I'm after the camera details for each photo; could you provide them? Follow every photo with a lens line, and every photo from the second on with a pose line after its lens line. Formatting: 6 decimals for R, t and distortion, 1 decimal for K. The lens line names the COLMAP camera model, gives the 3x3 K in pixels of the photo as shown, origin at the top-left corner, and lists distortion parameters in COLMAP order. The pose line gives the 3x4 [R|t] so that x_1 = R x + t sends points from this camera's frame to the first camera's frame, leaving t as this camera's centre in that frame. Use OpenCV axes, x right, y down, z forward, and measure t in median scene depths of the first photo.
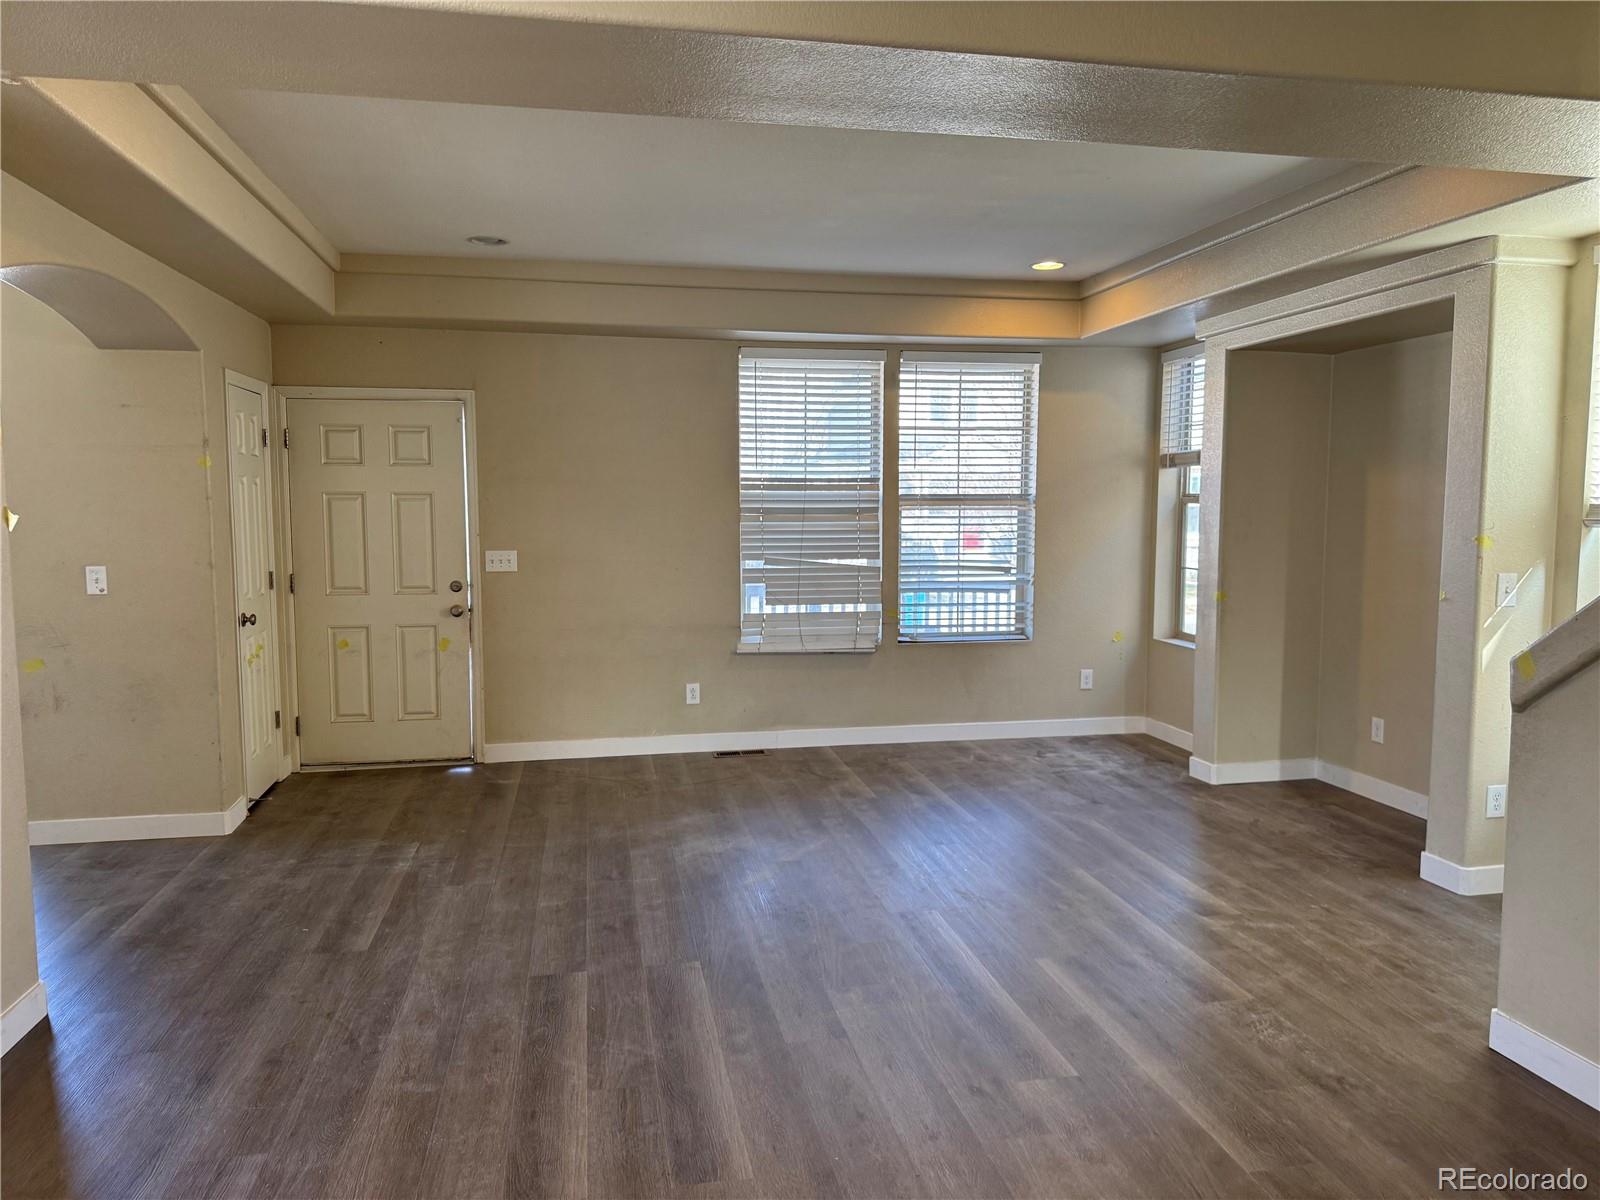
lens RADIAL K [[1118.9, 0, 800.0], [0, 1118.9, 600.0], [0, 0, 1]] dist [0.000426, -0.001415]
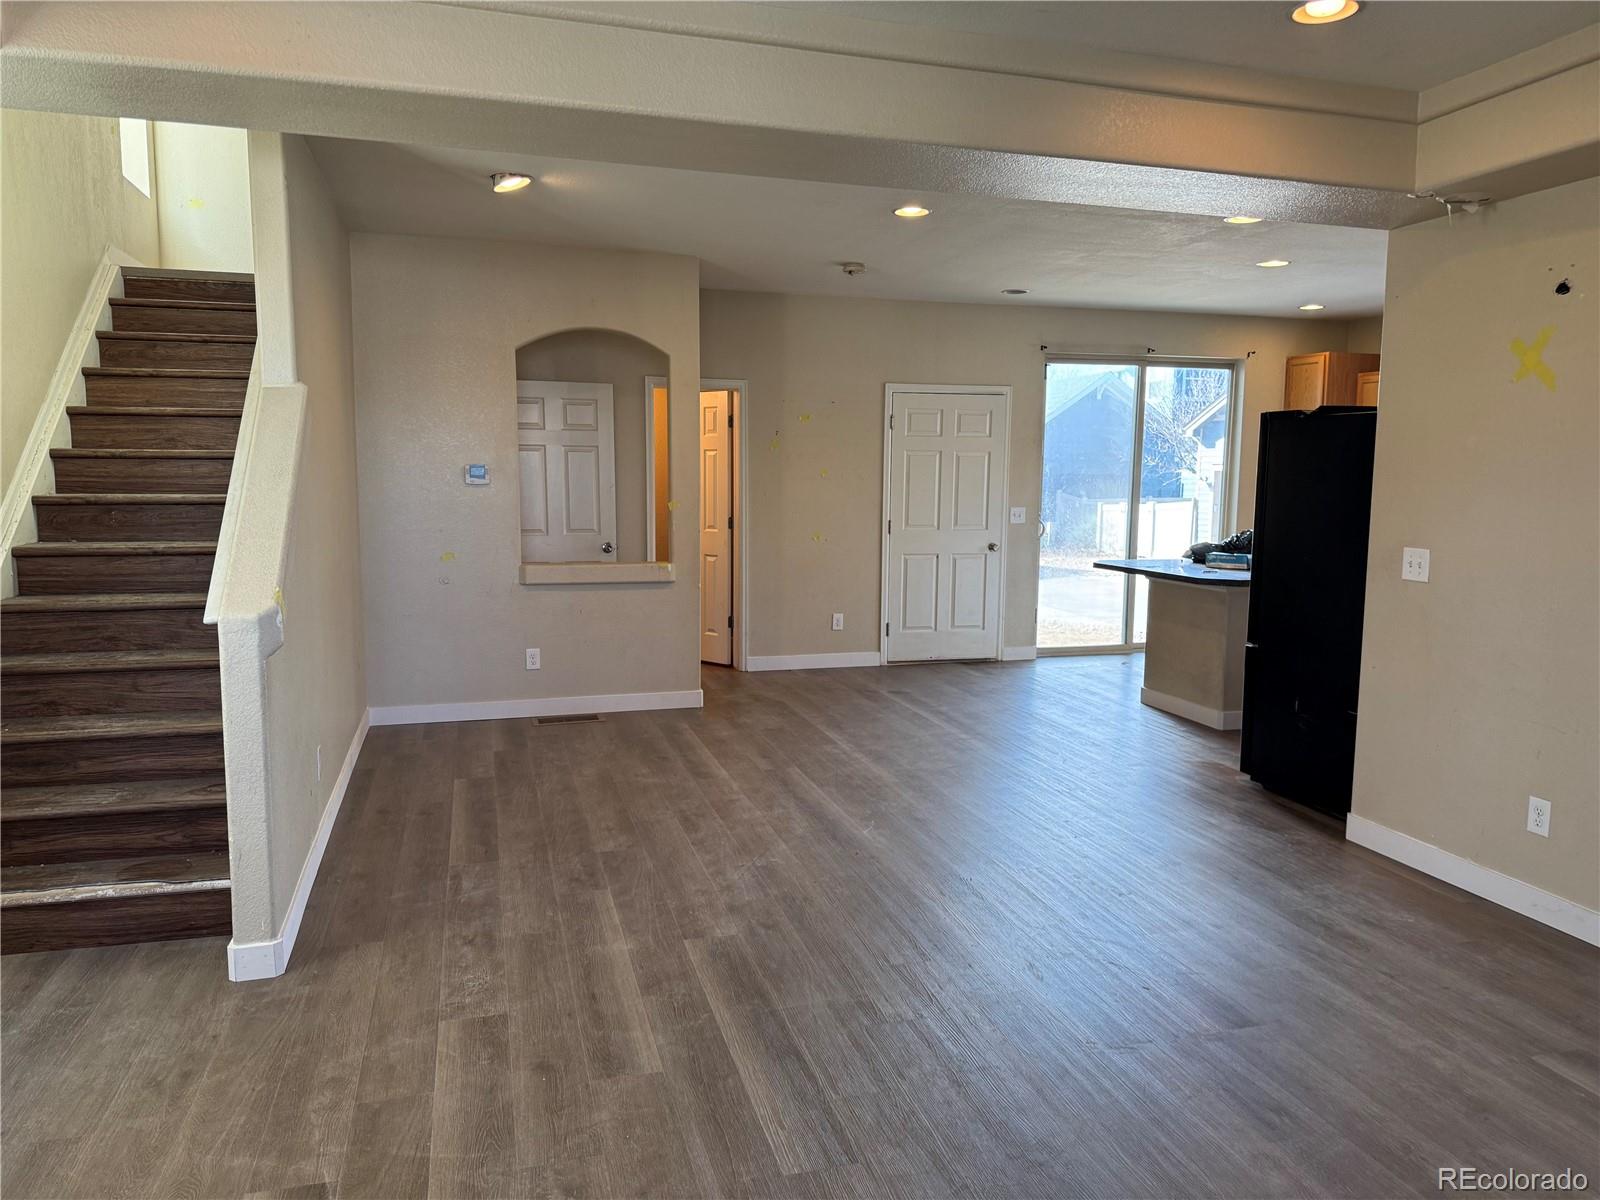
lens RADIAL K [[1118.9, 0, 800.0], [0, 1118.9, 600.0], [0, 0, 1]] dist [0.000426, -0.001415]
pose [[-0.995800, 0.002023, -0.091536, 0.146445], [-0.016837, 0.978658, 0.204804, -0.115669], [0.089996, 0.205485, -0.974514, 1.322266]]
